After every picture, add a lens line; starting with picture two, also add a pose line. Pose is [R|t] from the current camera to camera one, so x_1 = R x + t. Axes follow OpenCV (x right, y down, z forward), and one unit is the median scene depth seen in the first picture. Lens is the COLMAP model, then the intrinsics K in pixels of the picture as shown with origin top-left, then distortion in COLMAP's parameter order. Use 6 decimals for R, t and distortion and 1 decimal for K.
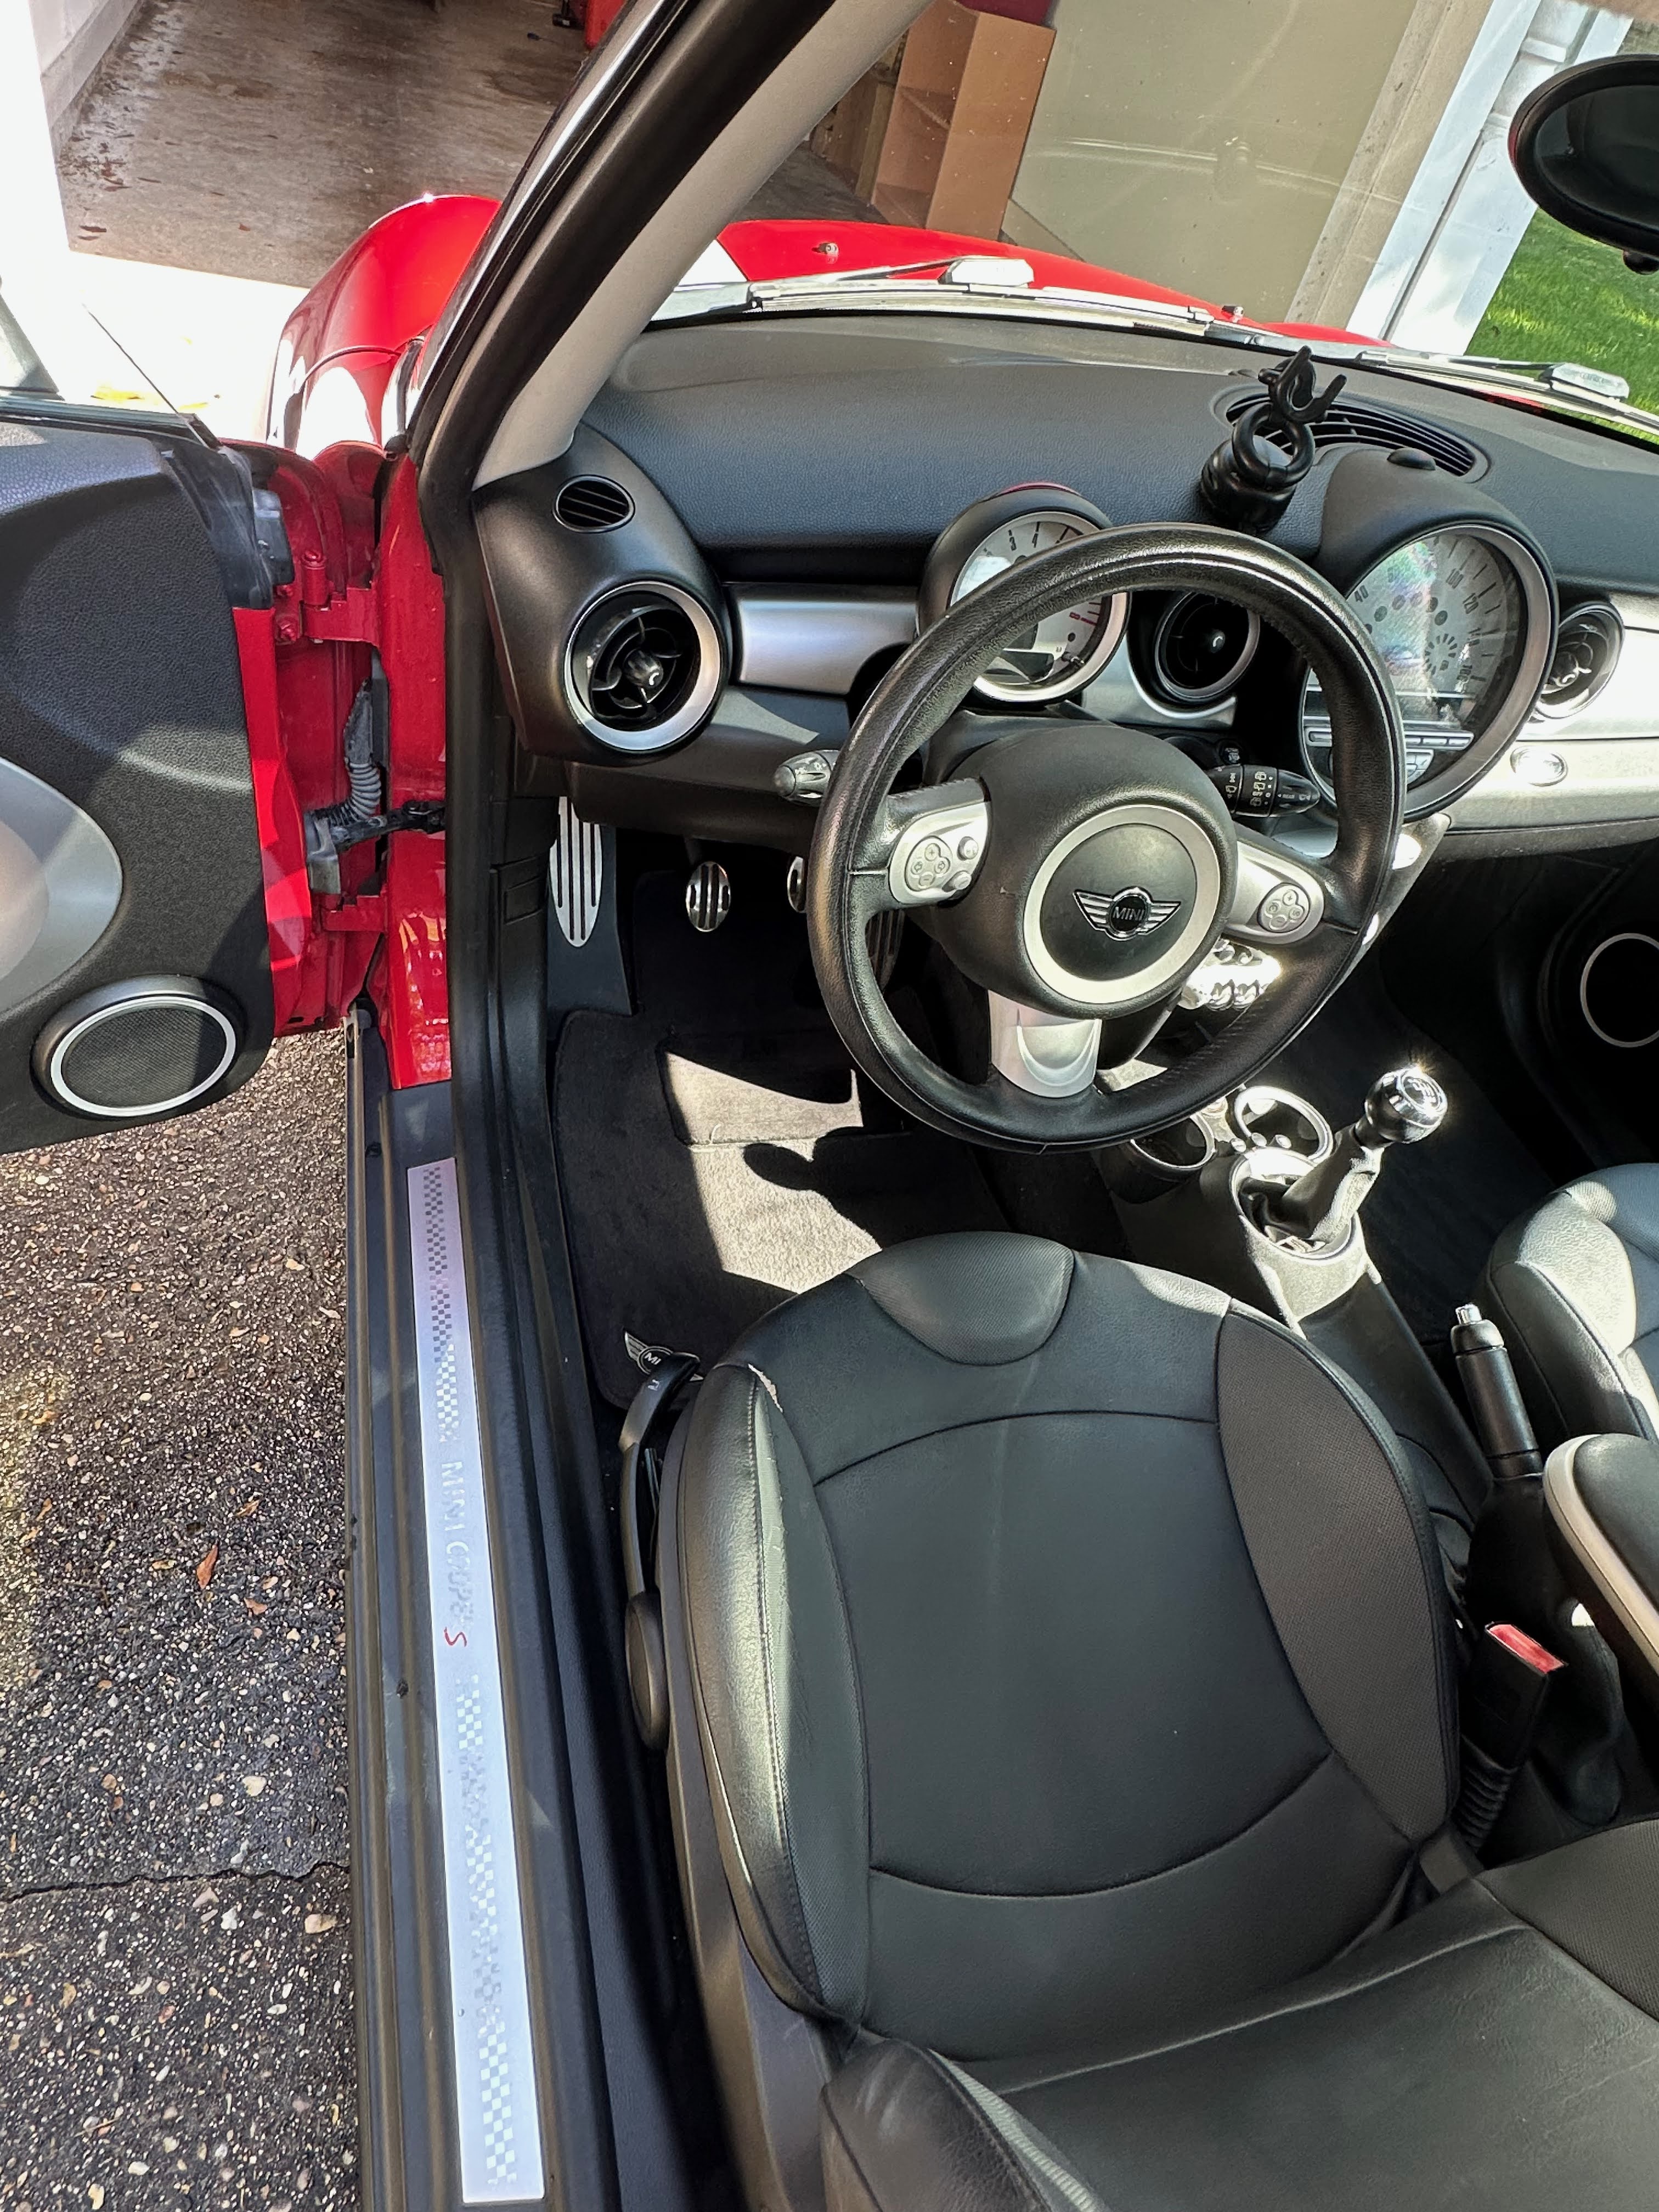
lens RADIAL K [[1301.2, 0, 829.5], [0, 1301.2, 1106.0], [0, 0, 1]] dist [-0.004341, -0.001262]
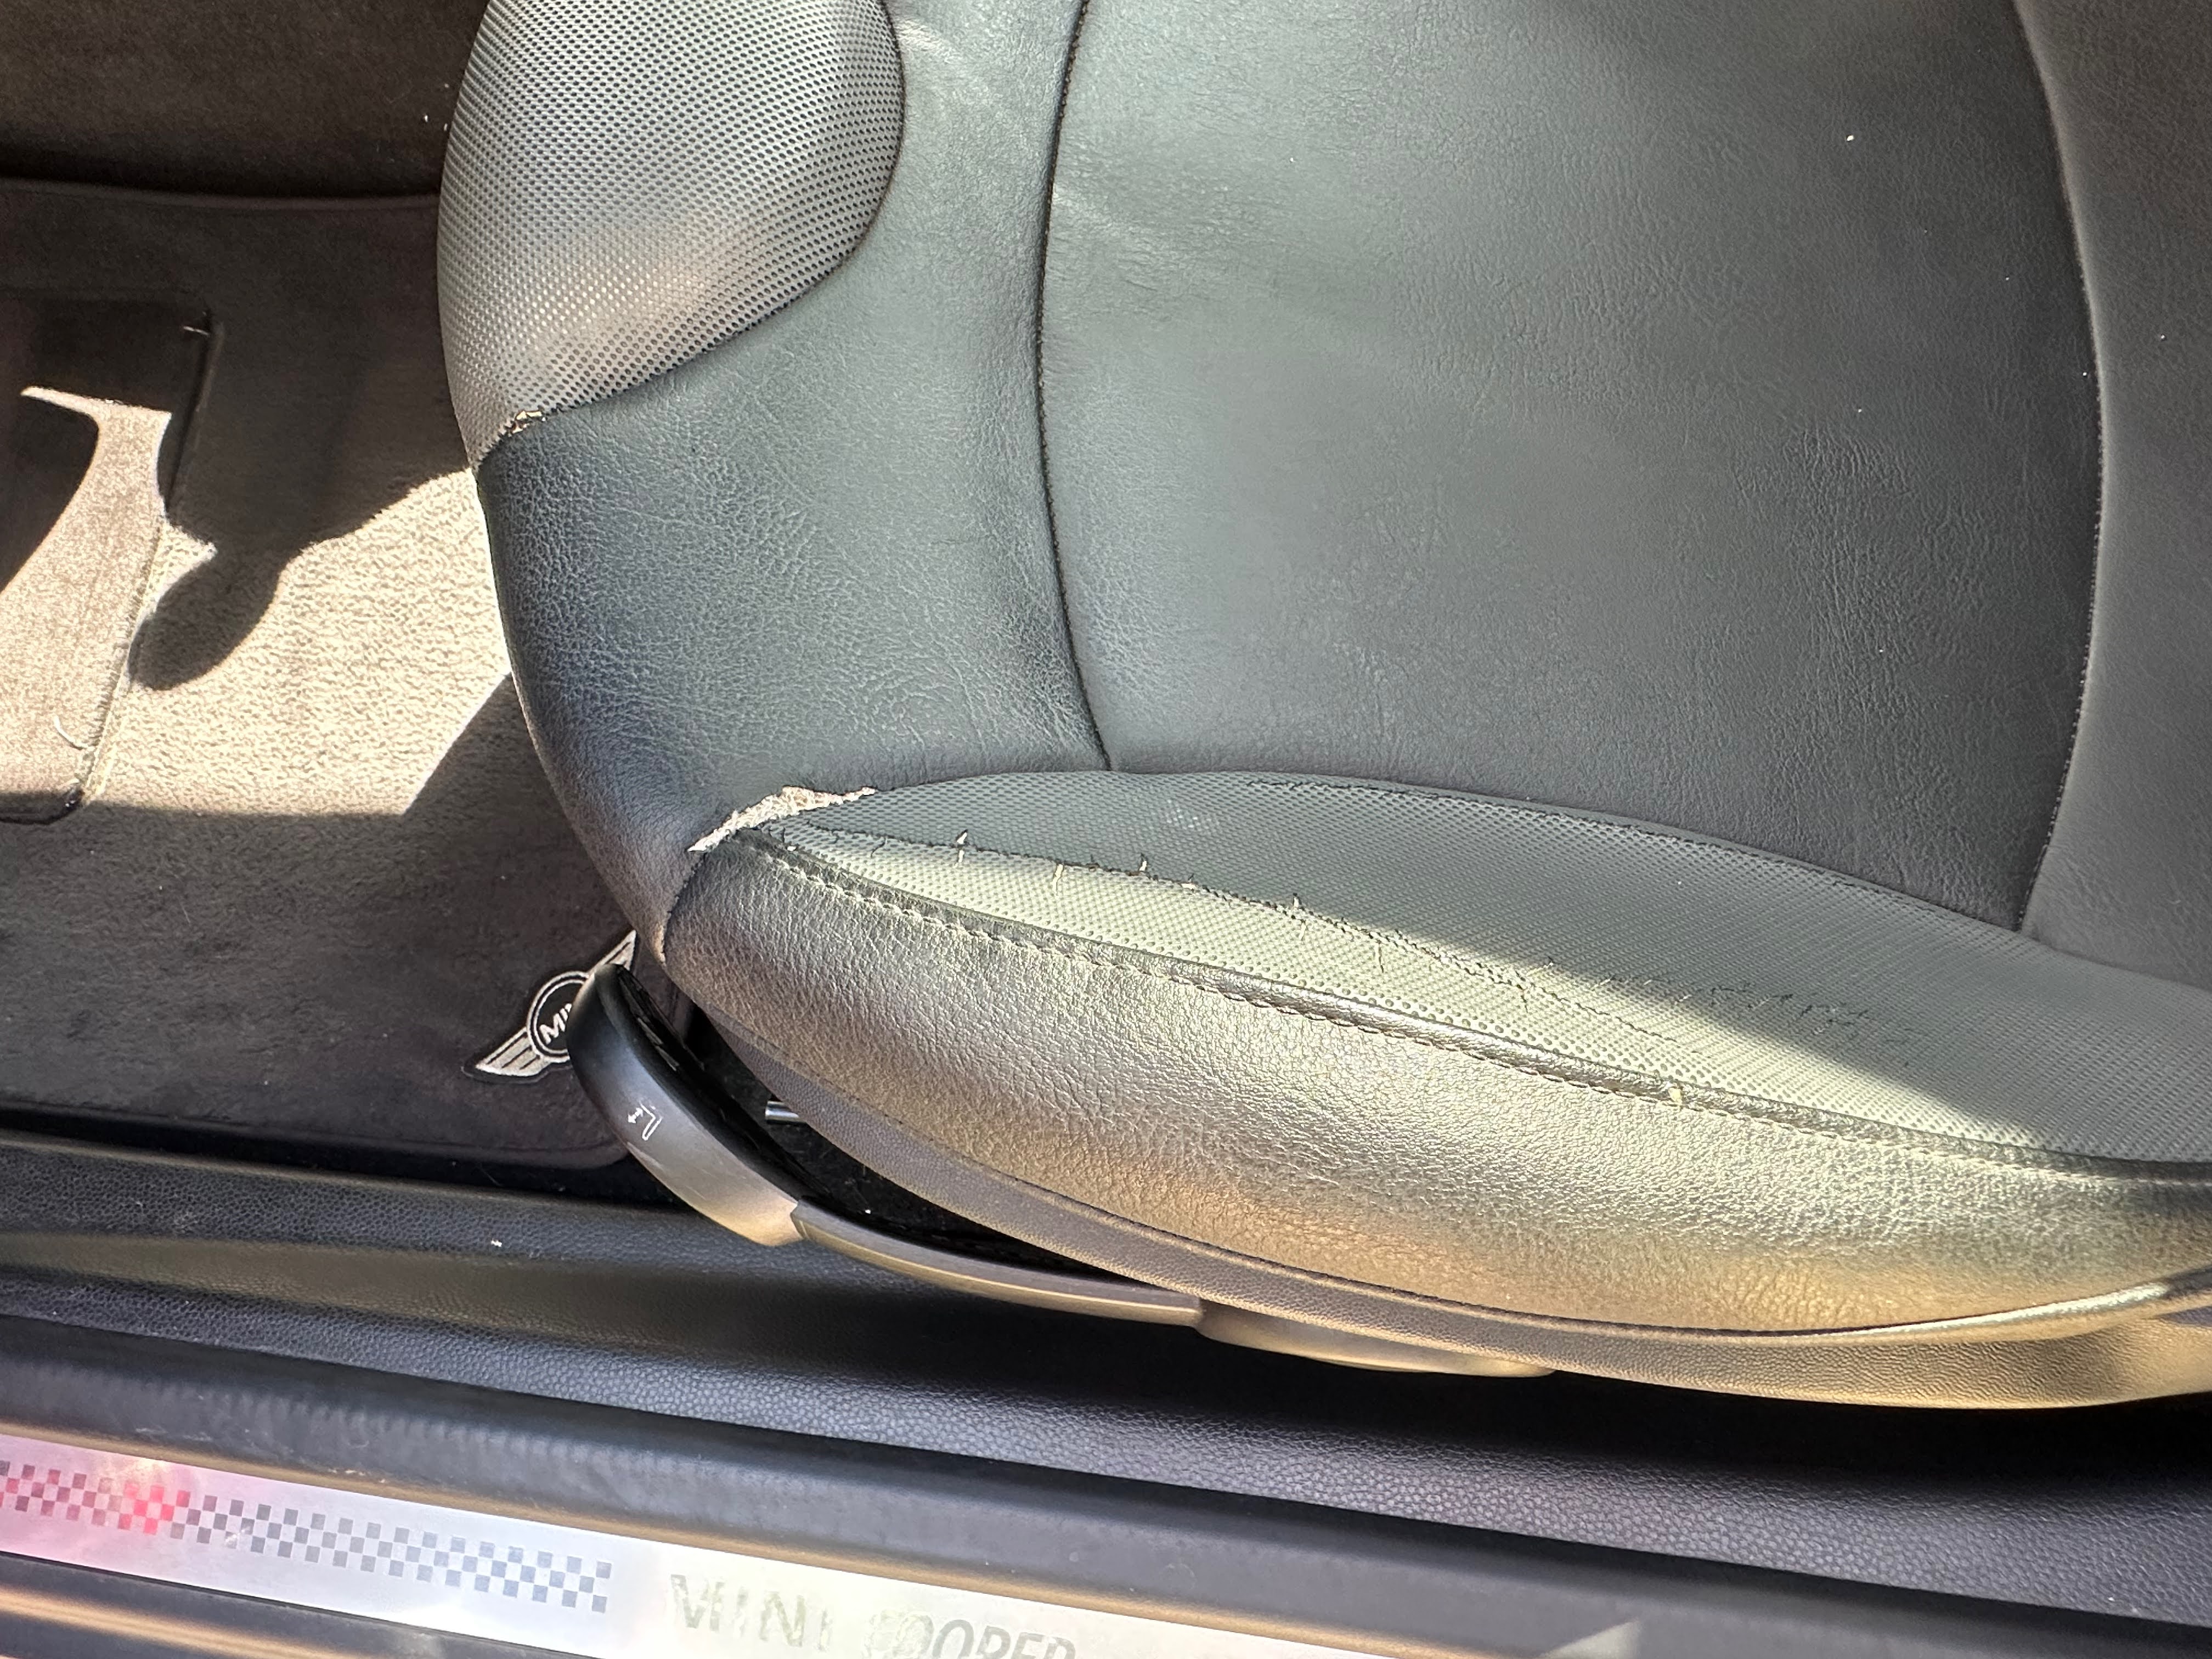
lens RADIAL K [[1301.2, 0, 1106.0], [0, 1301.2, 829.5], [0, 0, 1]] dist [-0.004341, -0.001262]
pose [[0.325312, -0.944338, 0.048970, -0.028101], [0.783067, 0.298063, 0.545862, 0.070617], [-0.530074, -0.139229, 0.836443, 0.463226]]
